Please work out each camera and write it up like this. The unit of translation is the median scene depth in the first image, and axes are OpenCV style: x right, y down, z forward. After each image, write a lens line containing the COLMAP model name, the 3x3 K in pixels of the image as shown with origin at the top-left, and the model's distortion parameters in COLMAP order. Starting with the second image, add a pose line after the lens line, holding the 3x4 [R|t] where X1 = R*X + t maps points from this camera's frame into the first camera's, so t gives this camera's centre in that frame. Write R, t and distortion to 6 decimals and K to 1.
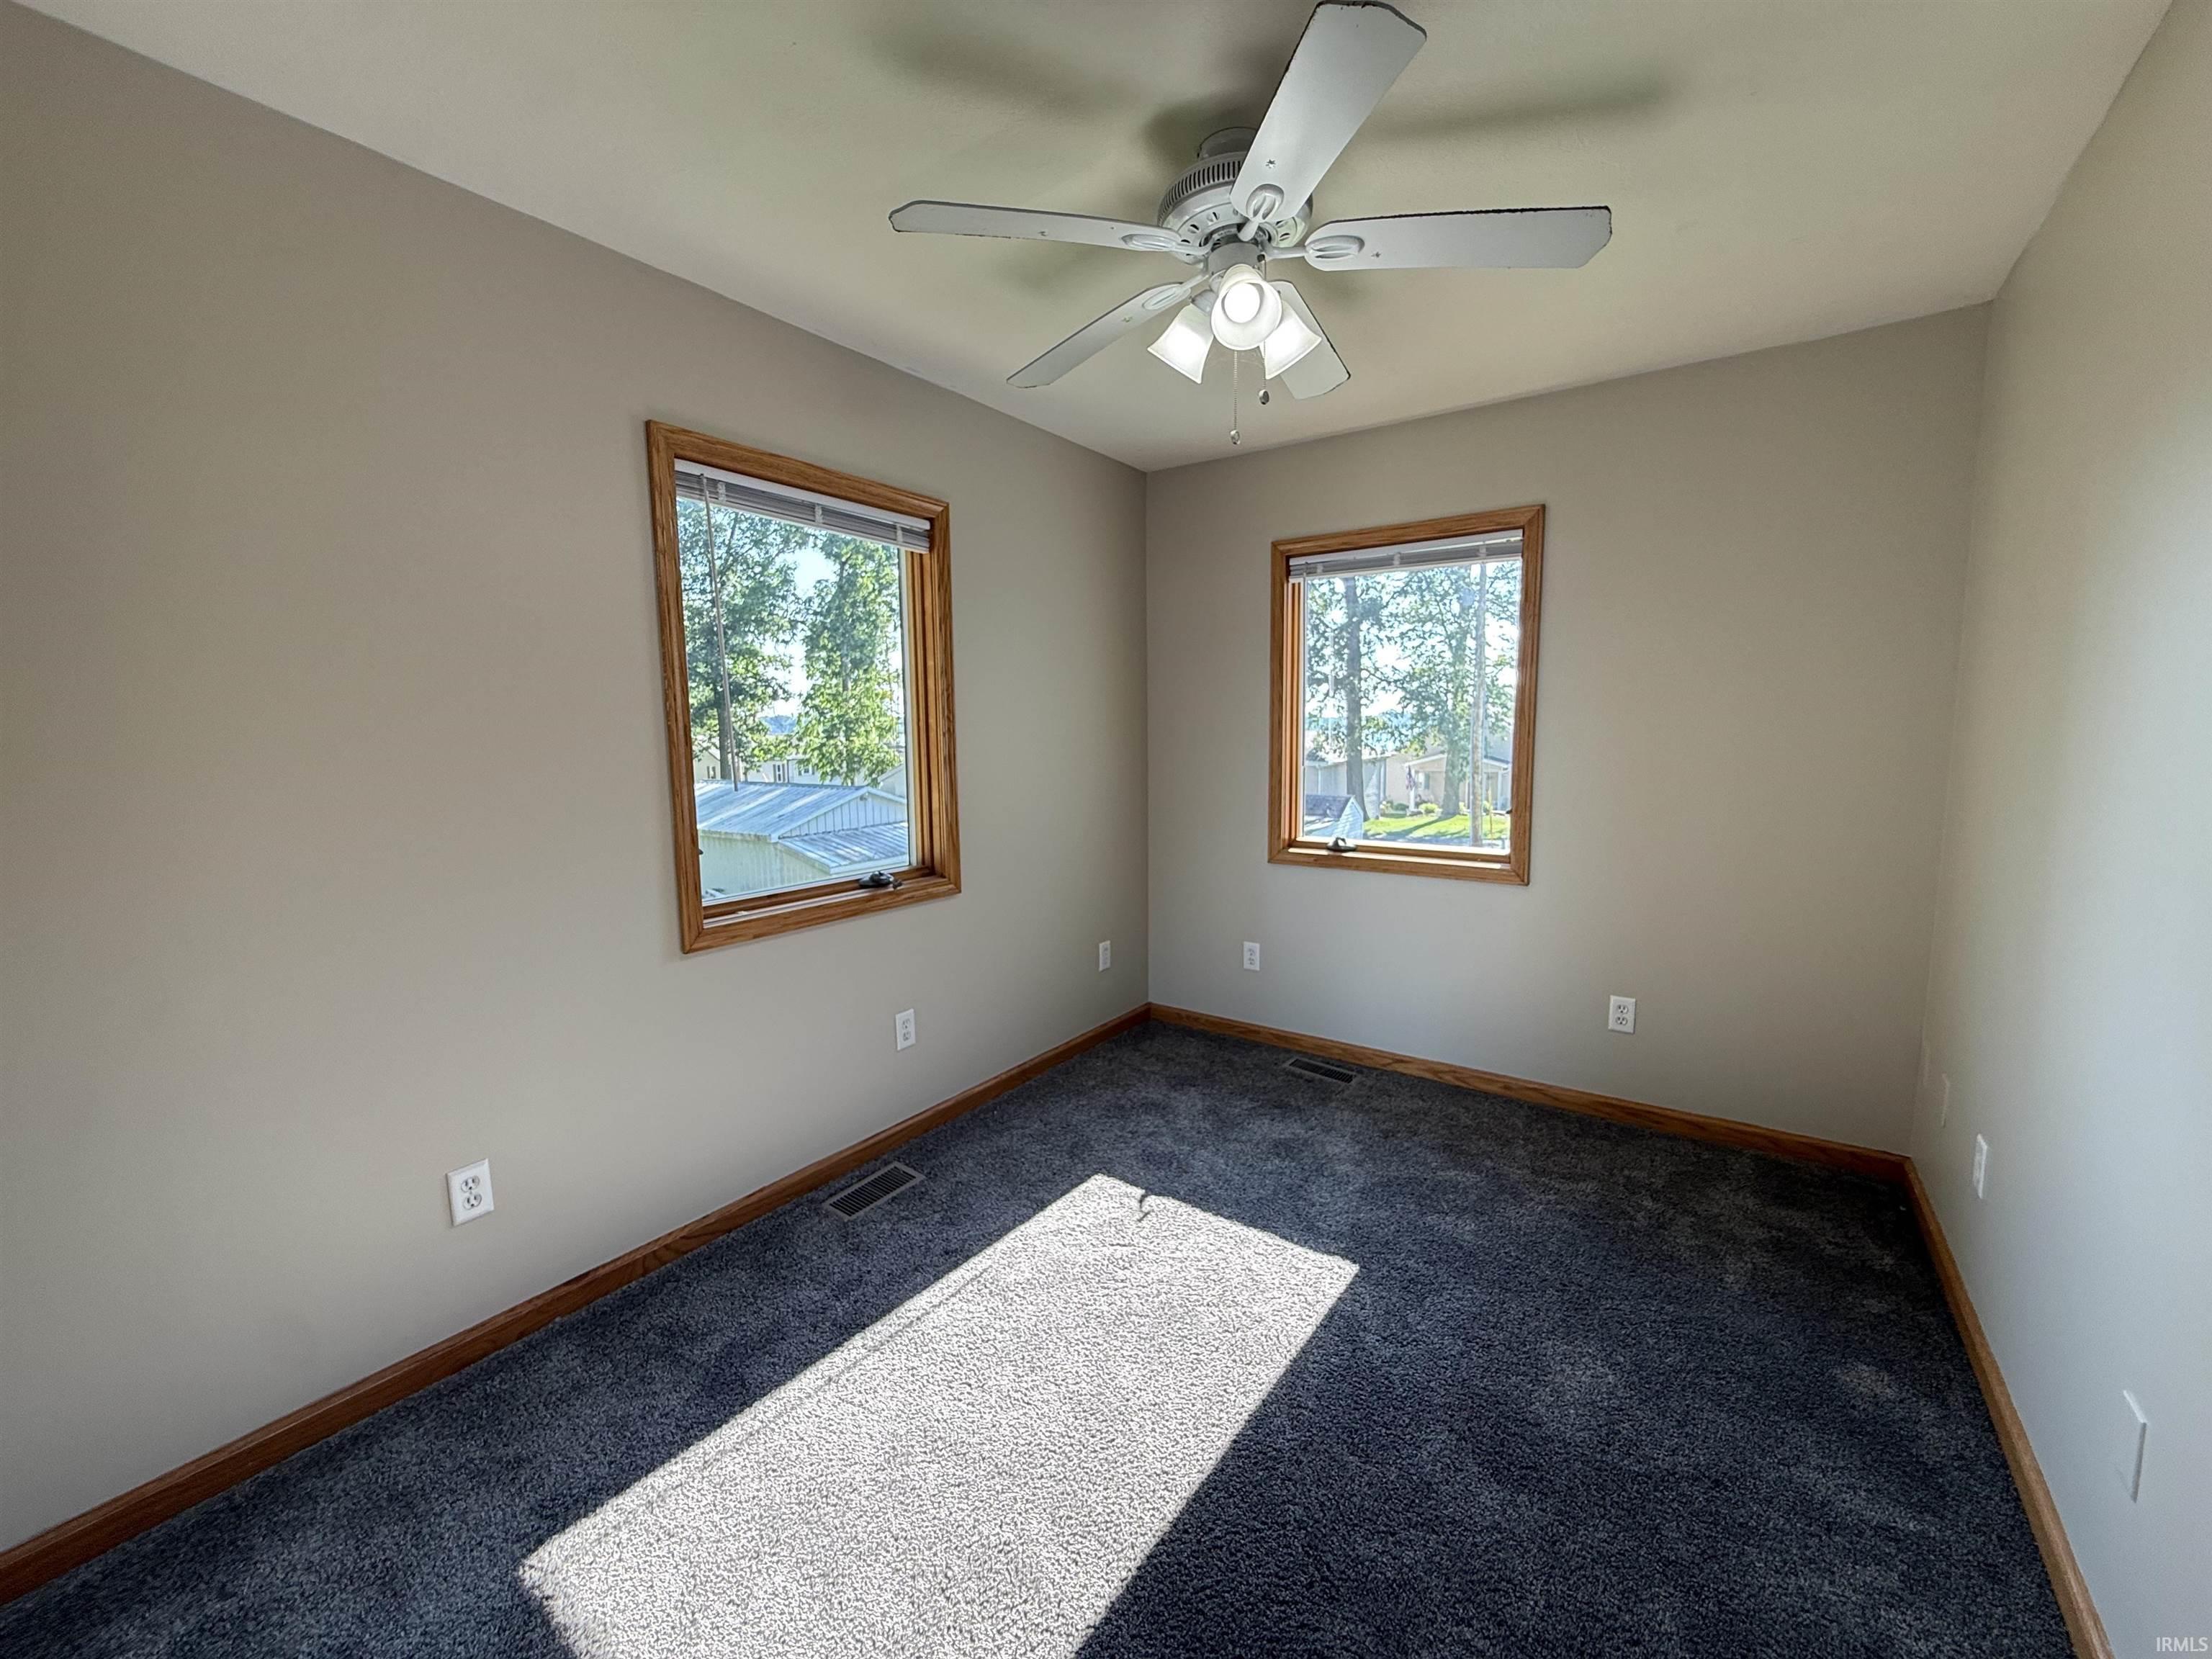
lens RADIAL K [[885.4, 0, 1107.1], [0, 885.4, 838.5], [0, 0, 1]] dist [-0.000112, 0.000365]
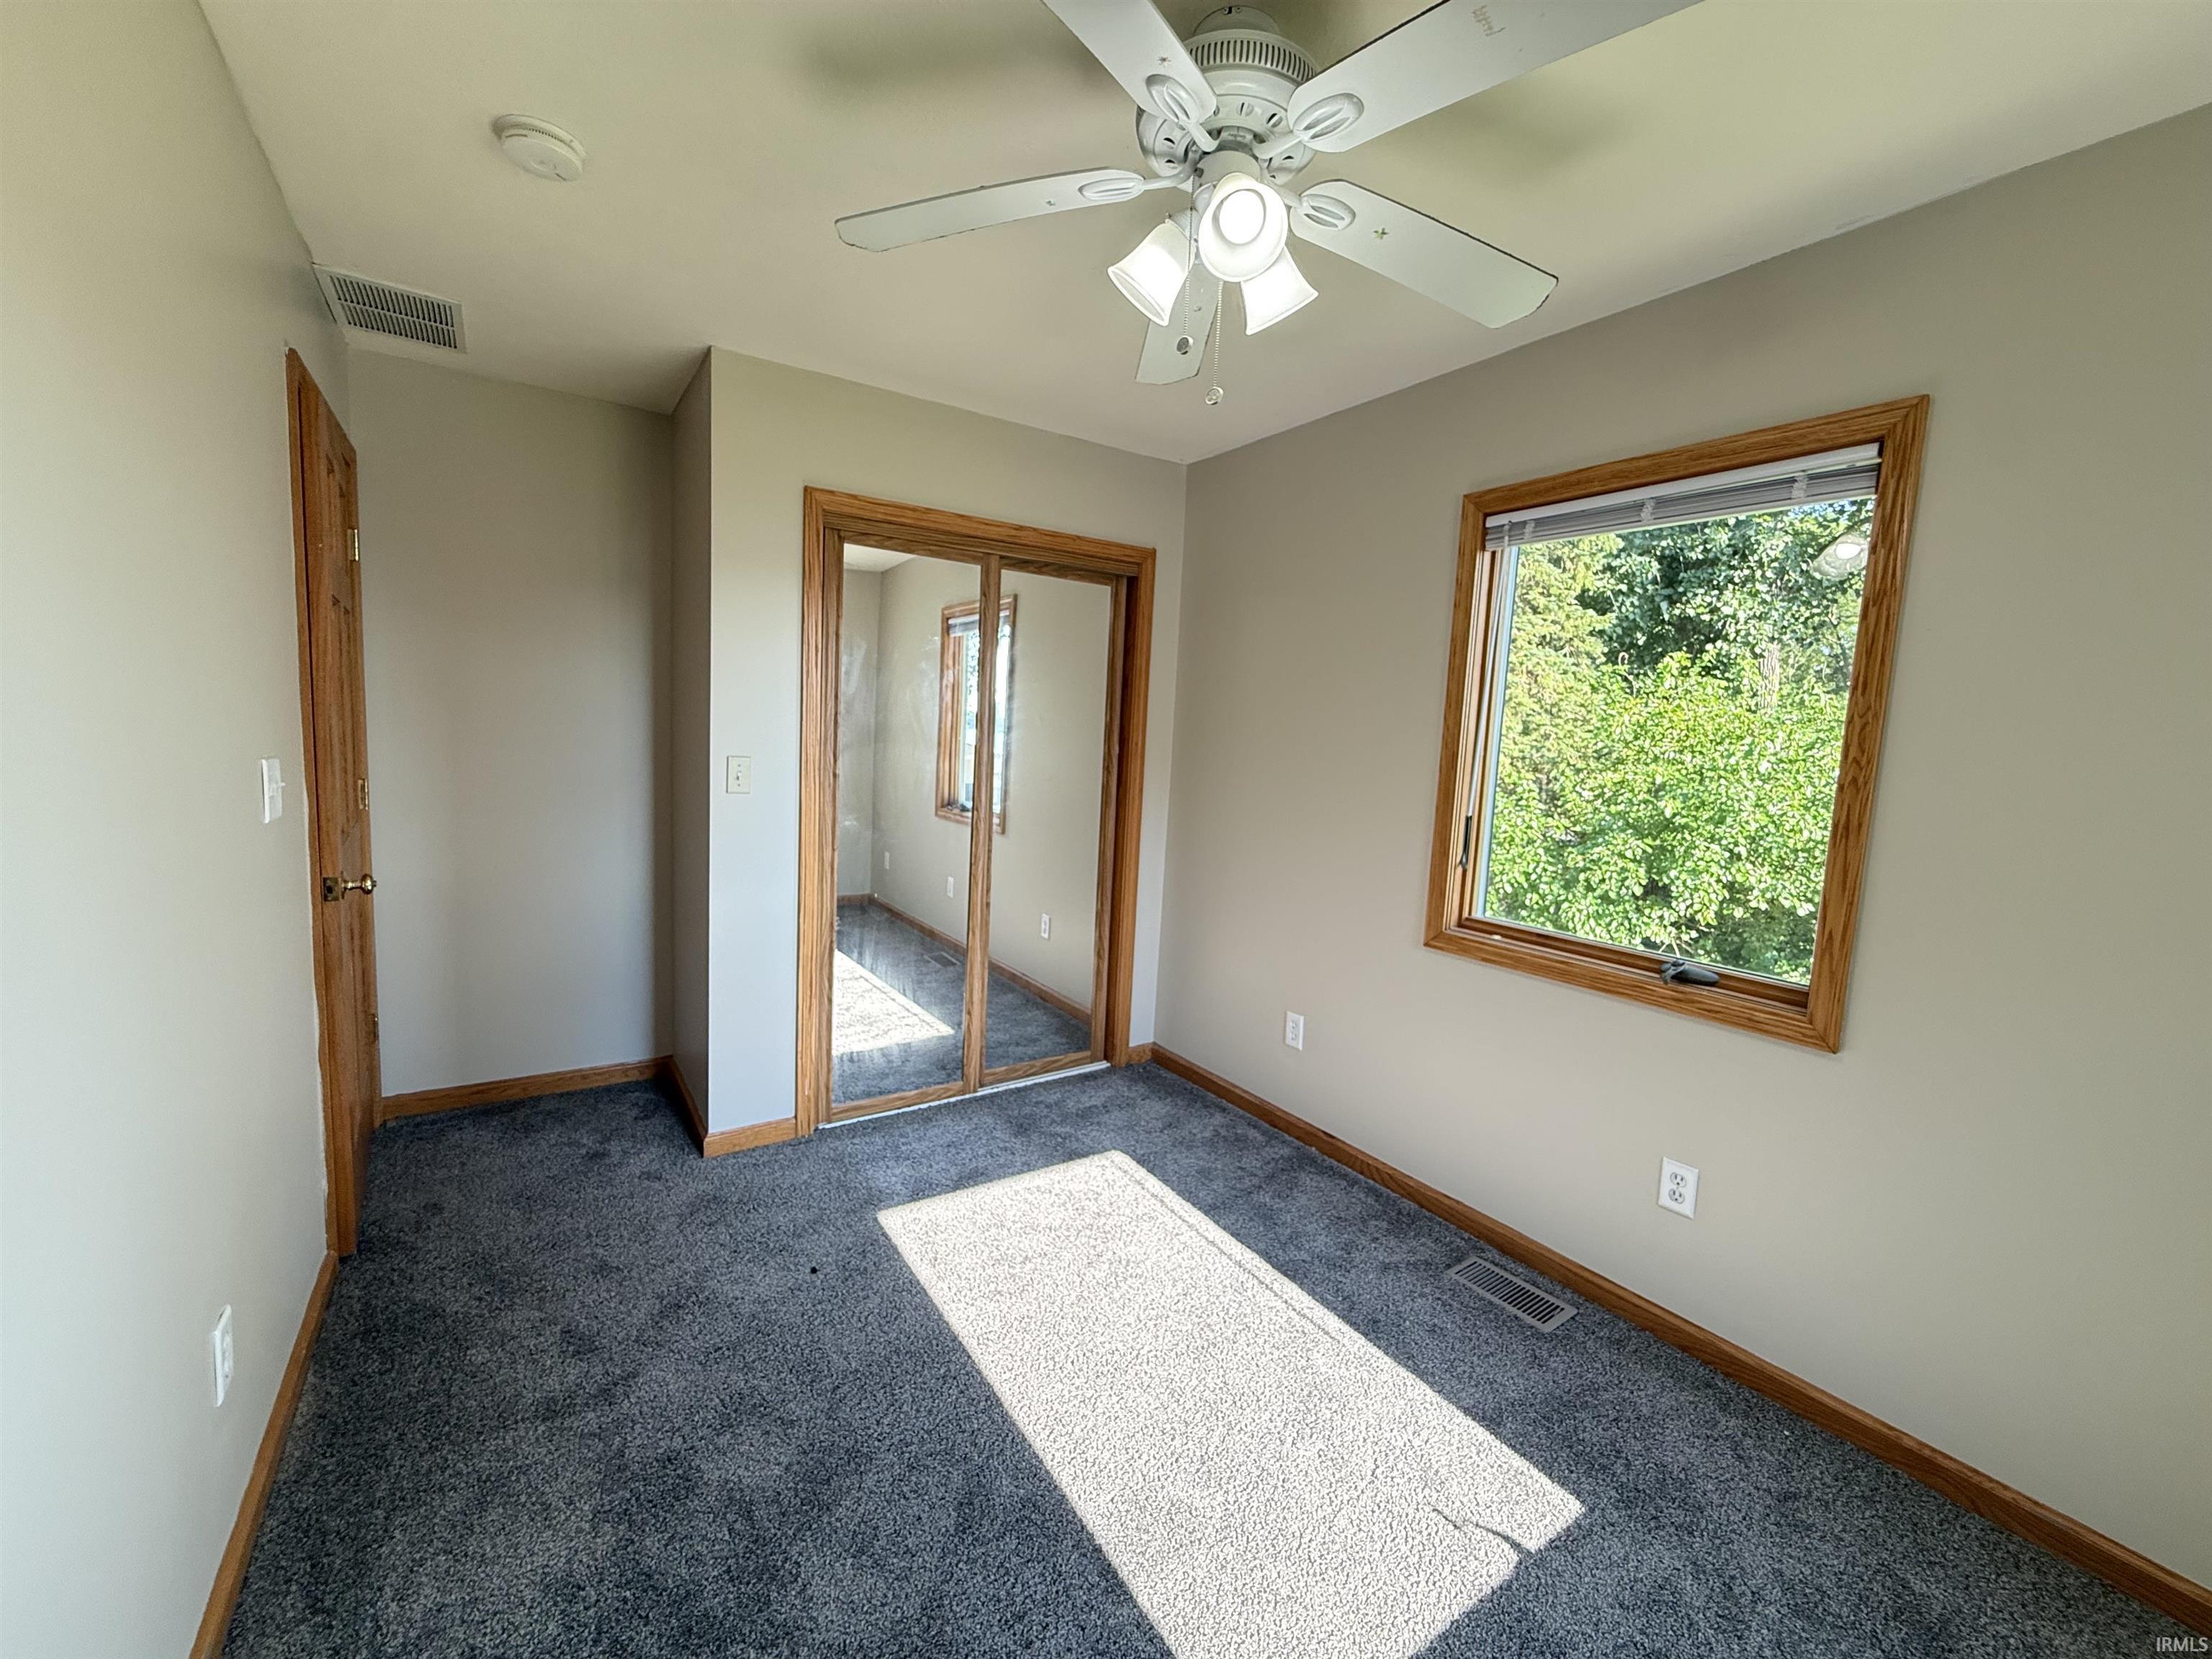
lens RADIAL K [[885.4, 0, 1095.0], [0, 885.4, 835.0], [0, 0, 1]] dist [-0.000112, 0.000365]
pose [[-0.360737, 0.109757, -0.926187, 0.740932], [-0.149884, 0.973322, 0.173720, -0.149235], [0.920545, 0.201488, -0.334662, 0.951419]]
